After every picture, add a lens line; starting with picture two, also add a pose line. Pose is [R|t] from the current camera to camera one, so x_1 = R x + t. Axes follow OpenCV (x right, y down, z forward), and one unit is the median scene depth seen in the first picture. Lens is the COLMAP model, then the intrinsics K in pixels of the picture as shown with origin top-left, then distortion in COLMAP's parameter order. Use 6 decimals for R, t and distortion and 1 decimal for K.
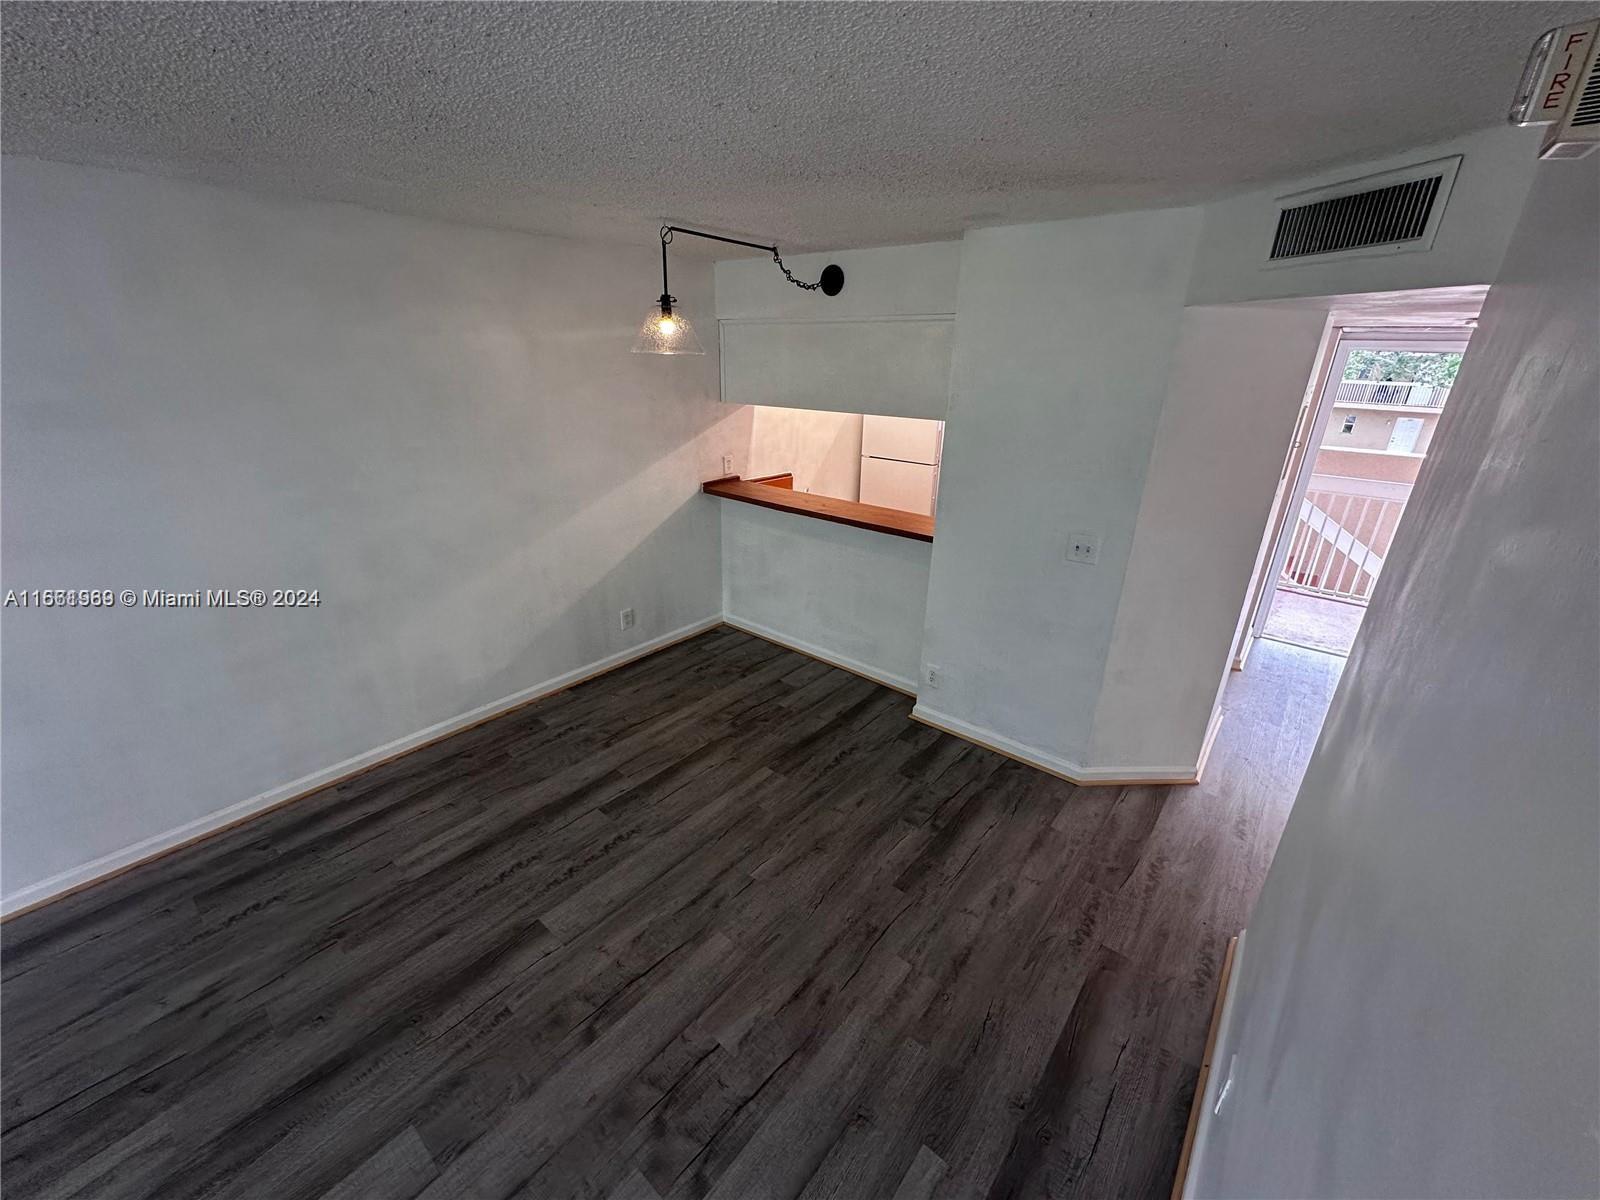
lens RADIAL K [[639.0, 0, 800.0], [0, 639.0, 600.0], [0, 0, 1]] dist [-0.001879, 0.000400]
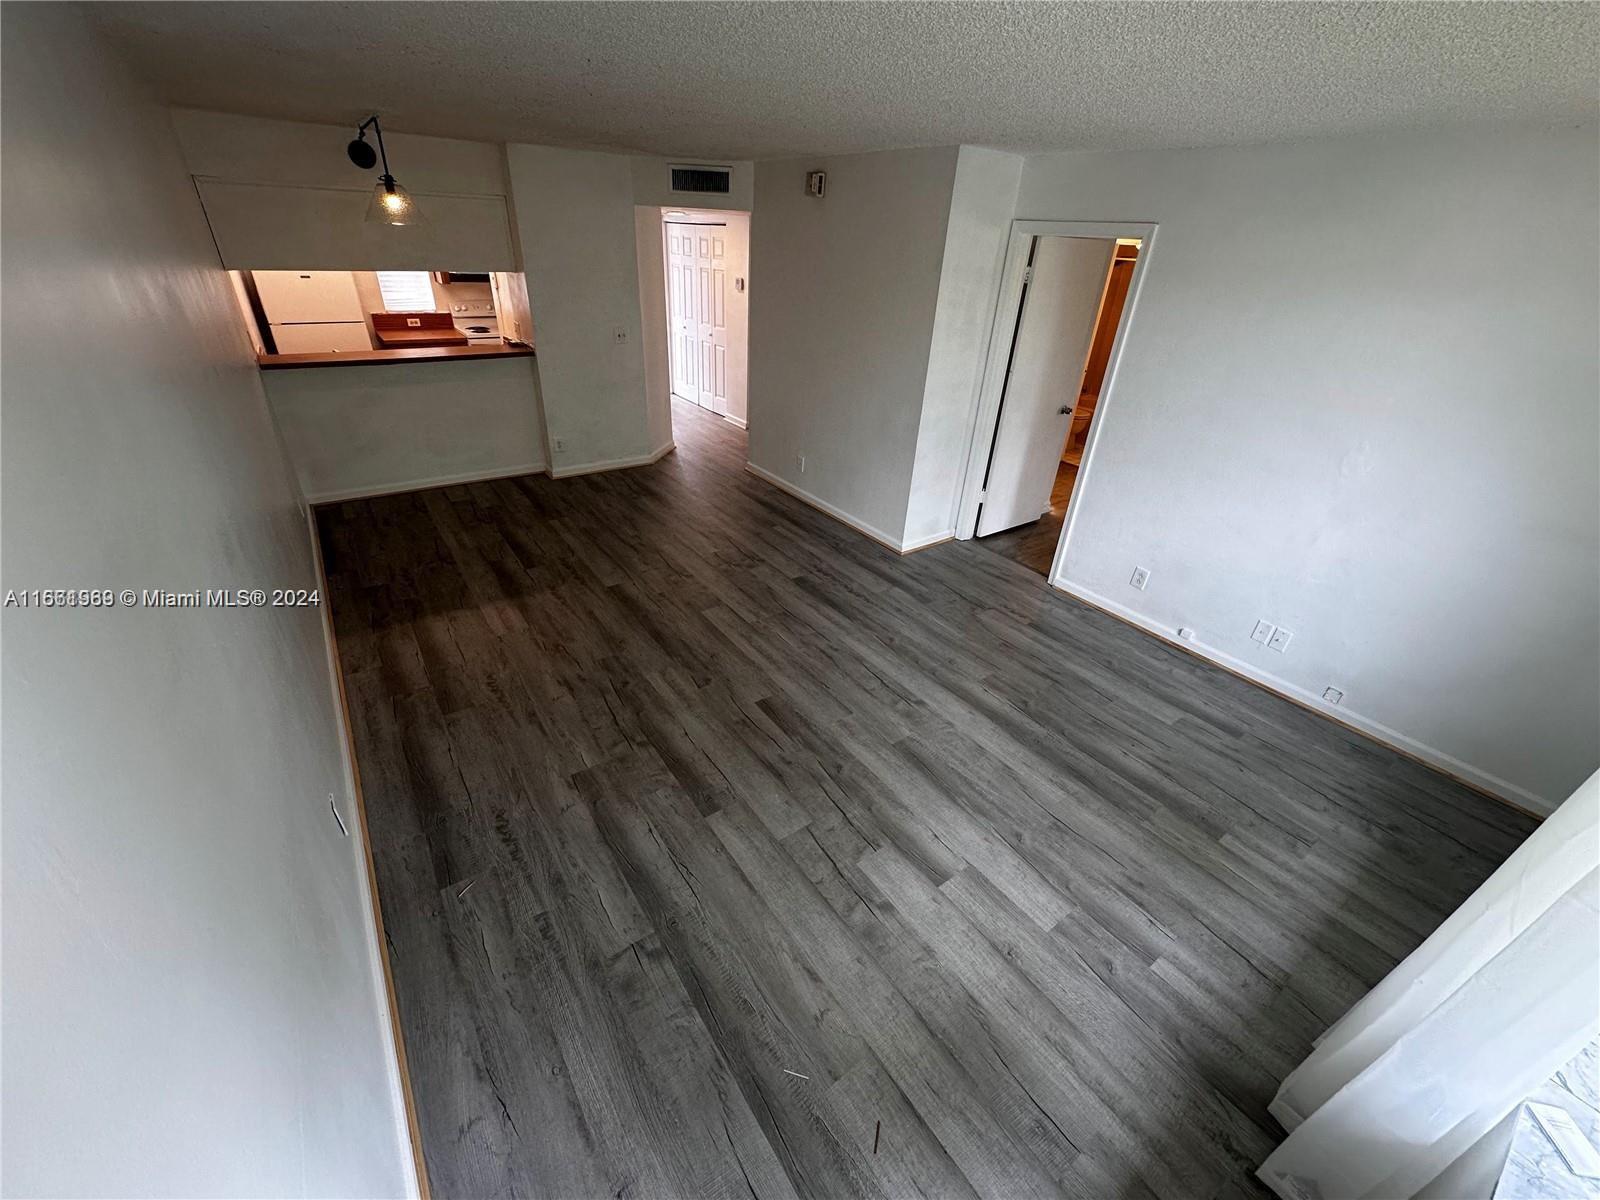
lens RADIAL K [[639.0, 0, 800.0], [0, 639.0, 600.0], [0, 0, 1]] dist [-0.001879, 0.000400]
pose [[0.256401, -0.484164, 0.836567, -1.440333], [0.313022, 0.860450, 0.402048, -0.000276], [-0.914481, 0.158779, 0.372174, -0.093471]]
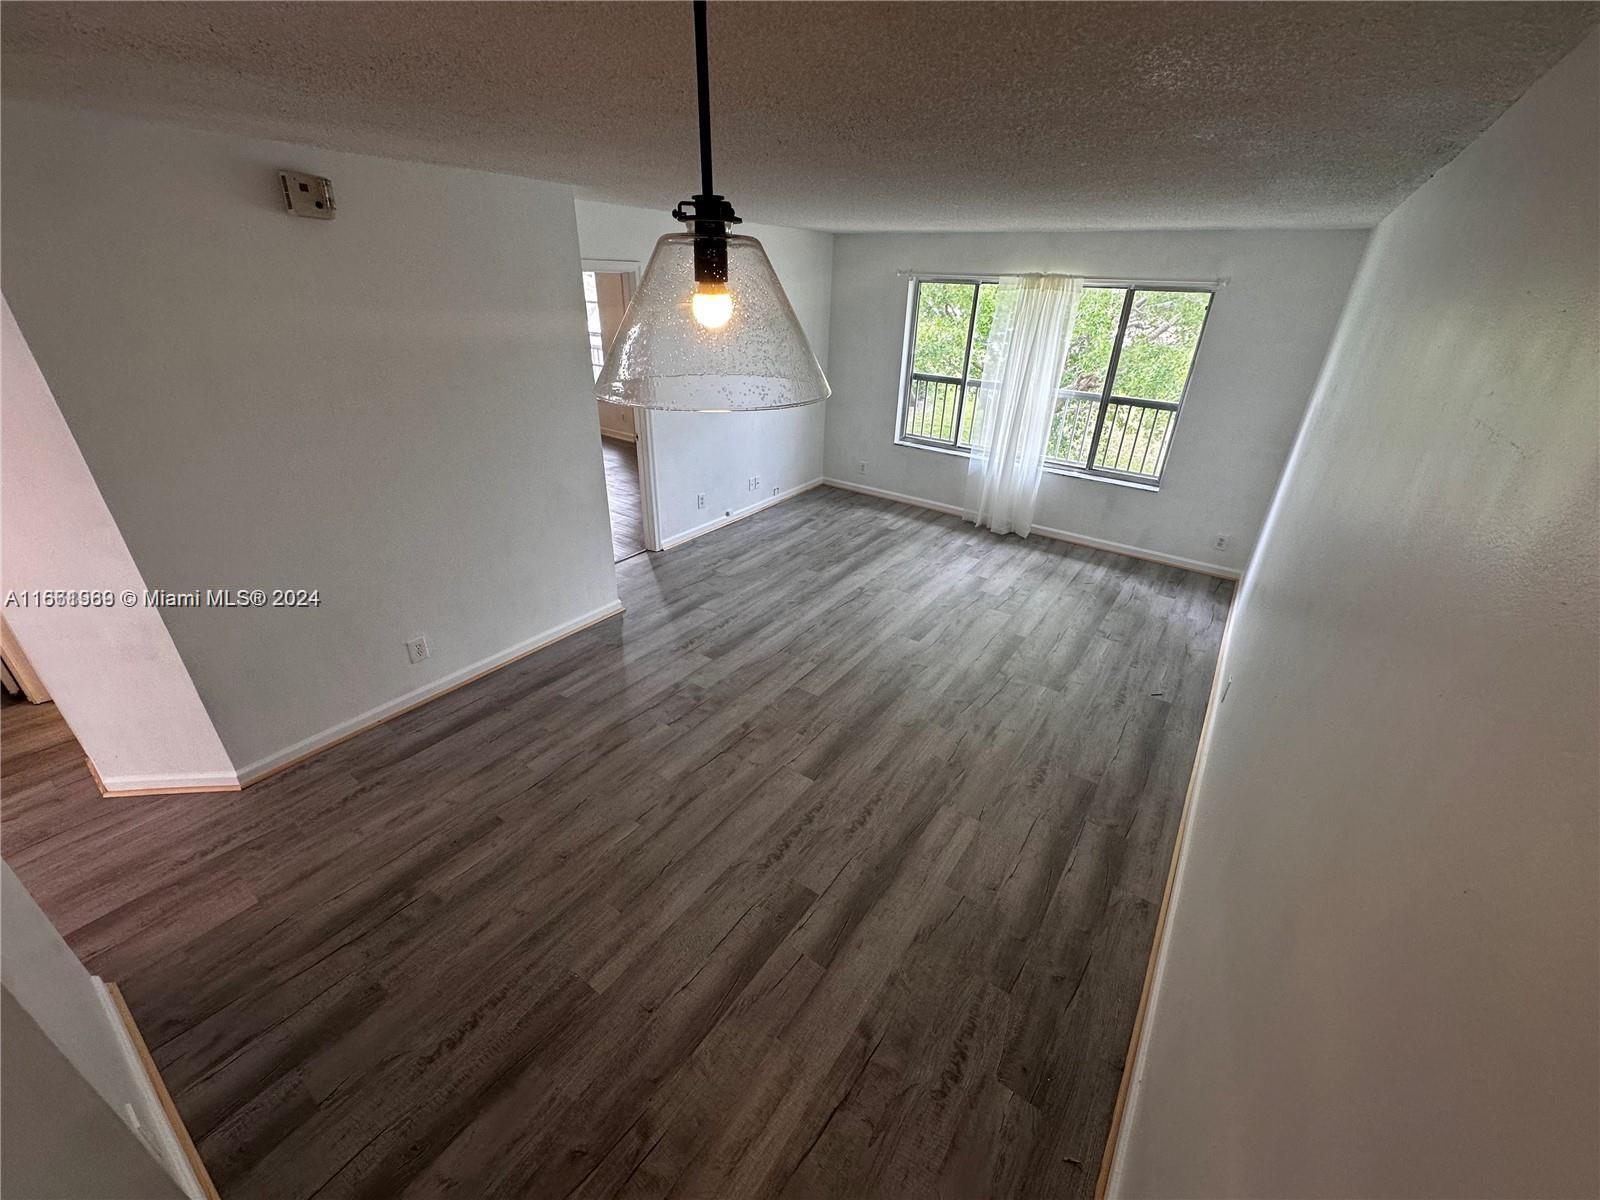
lens RADIAL K [[639.0, 0, 800.0], [0, 639.0, 600.0], [0, 0, 1]] dist [-0.001879, 0.000400]
pose [[-0.996140, -0.008720, -0.087343, -0.222685], [-0.071213, 0.662041, 0.746077, -0.561165], [0.051319, 0.749417, -0.660106, 1.296895]]
